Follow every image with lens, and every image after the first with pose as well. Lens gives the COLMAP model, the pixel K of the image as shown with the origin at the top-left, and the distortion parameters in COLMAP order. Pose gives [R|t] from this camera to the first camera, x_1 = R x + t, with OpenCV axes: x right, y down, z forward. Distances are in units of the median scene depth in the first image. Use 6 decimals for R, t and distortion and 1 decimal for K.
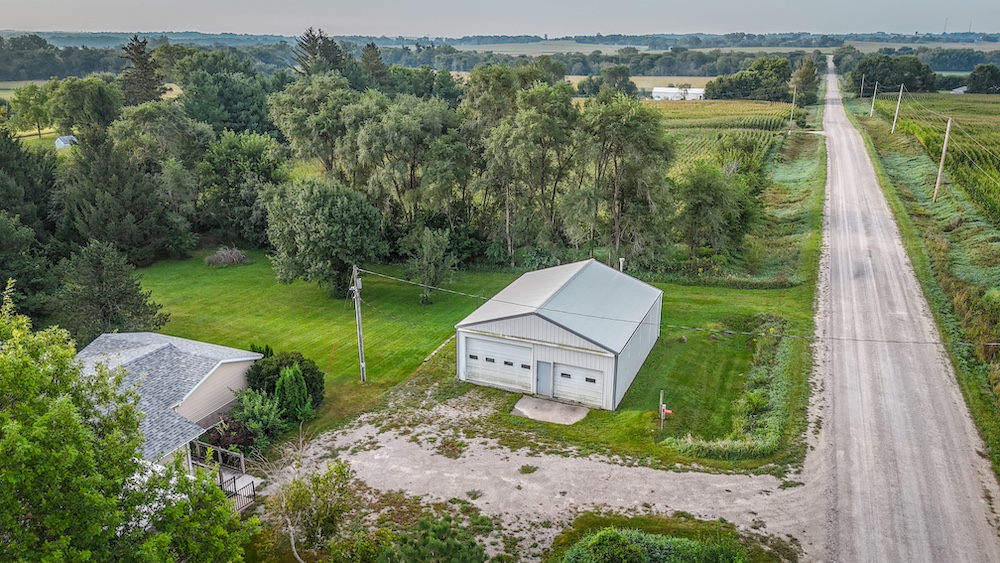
lens RADIAL K [[726.3, 0, 493.1], [0, 726.3, 276.7], [0, 0, 1]] dist [0.045220, -0.036392]
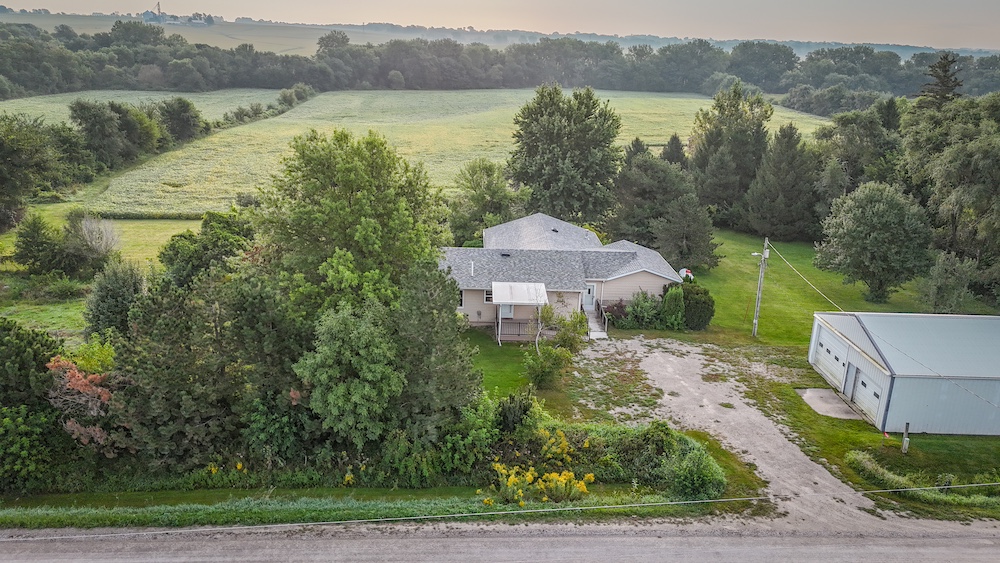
lens RADIAL K [[726.3, 0, 490.3], [0, 726.3, 288.7], [0, 0, 1]] dist [0.045220, -0.036392]
pose [[0.426216, 0.300555, -0.853233, 0.872107], [-0.309685, 0.934681, 0.174548, -0.007960], [0.849962, 0.189838, 0.491453, 0.027033]]
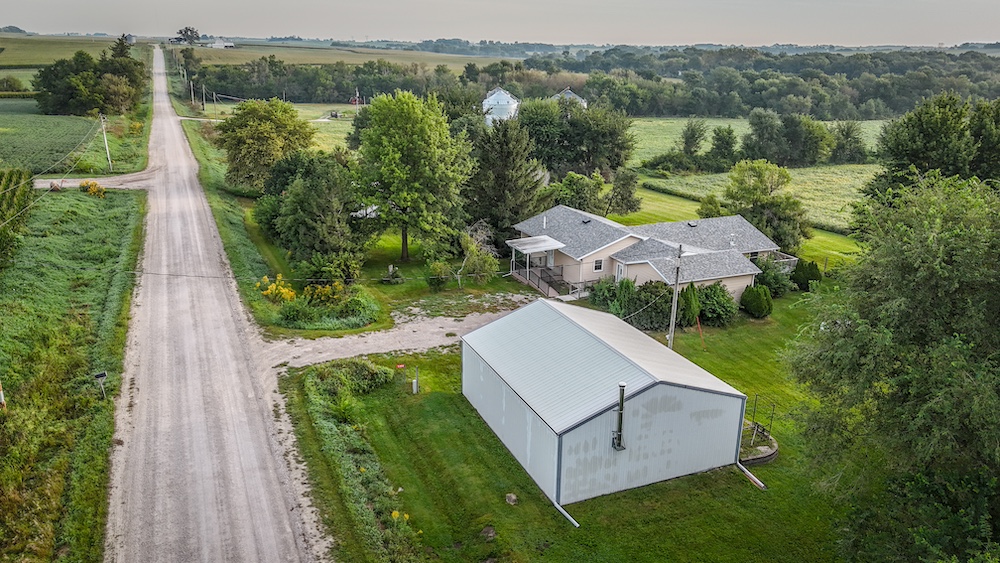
lens RADIAL K [[726.3, 0, 507.7], [0, 726.3, 282.2], [0, 0, 1]] dist [0.045220, -0.036392]
pose [[-0.670418, 0.213990, -0.710456, 0.967250], [-0.243819, 0.840801, 0.483329, -0.540480], [0.700779, 0.497255, -0.511513, 1.760928]]
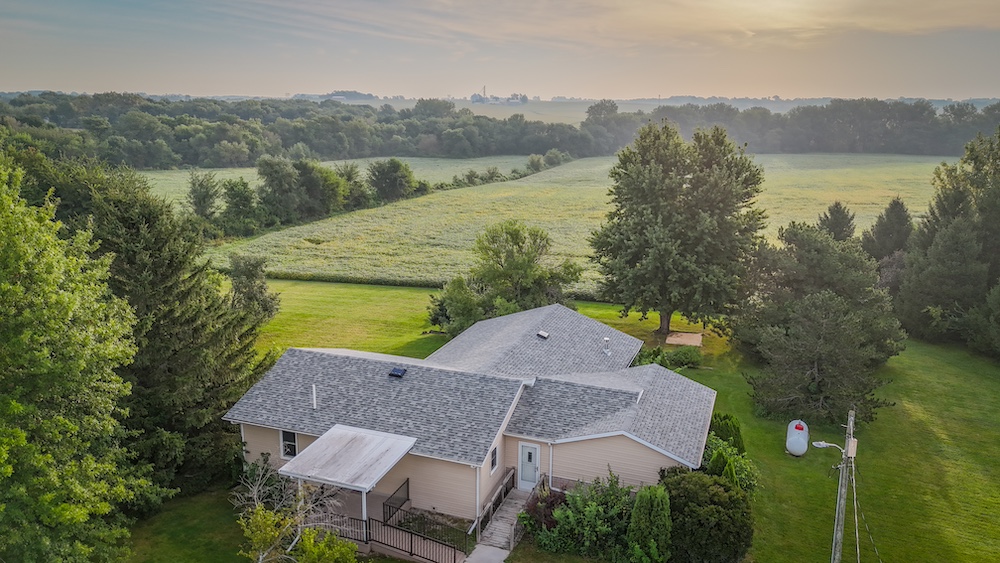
lens RADIAL K [[726.3, 0, 492.4], [0, 726.3, 283.7], [0, 0, 1]] dist [0.045220, -0.036392]
pose [[0.064031, 0.233121, -0.970337, 0.382688], [-0.317158, 0.926675, 0.201703, -0.161906], [0.946209, 0.294835, 0.133272, 0.826629]]
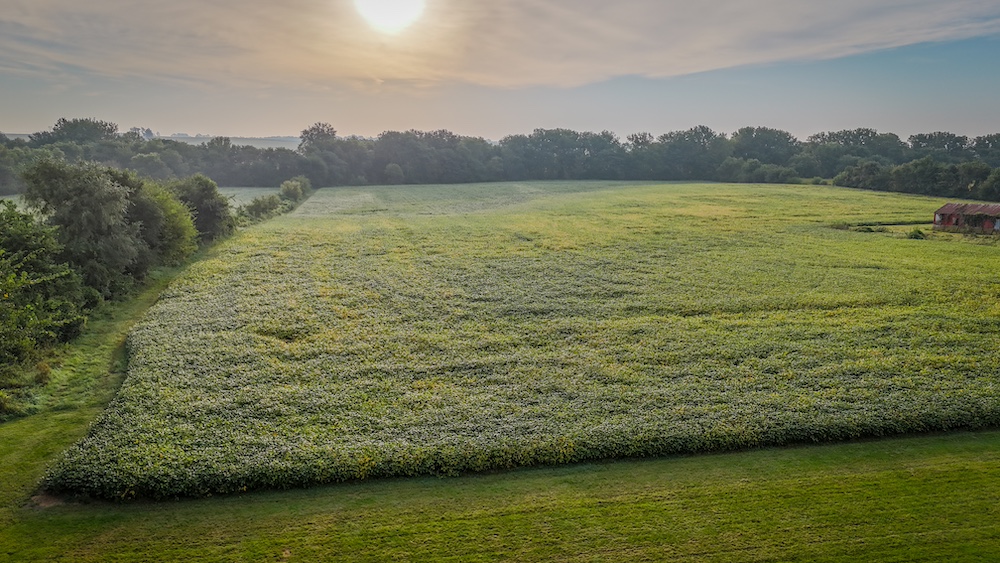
lens RADIAL K [[726.3, 0, 497.7], [0, 726.3, 283.7], [0, 0, 1]] dist [0.045220, -0.036392]
pose [[0.510667, 0.155371, -0.845624, -2.016929], [-0.268673, 0.963119, 0.014709, 0.462076], [0.816722, 0.219685, 0.533577, -0.114255]]
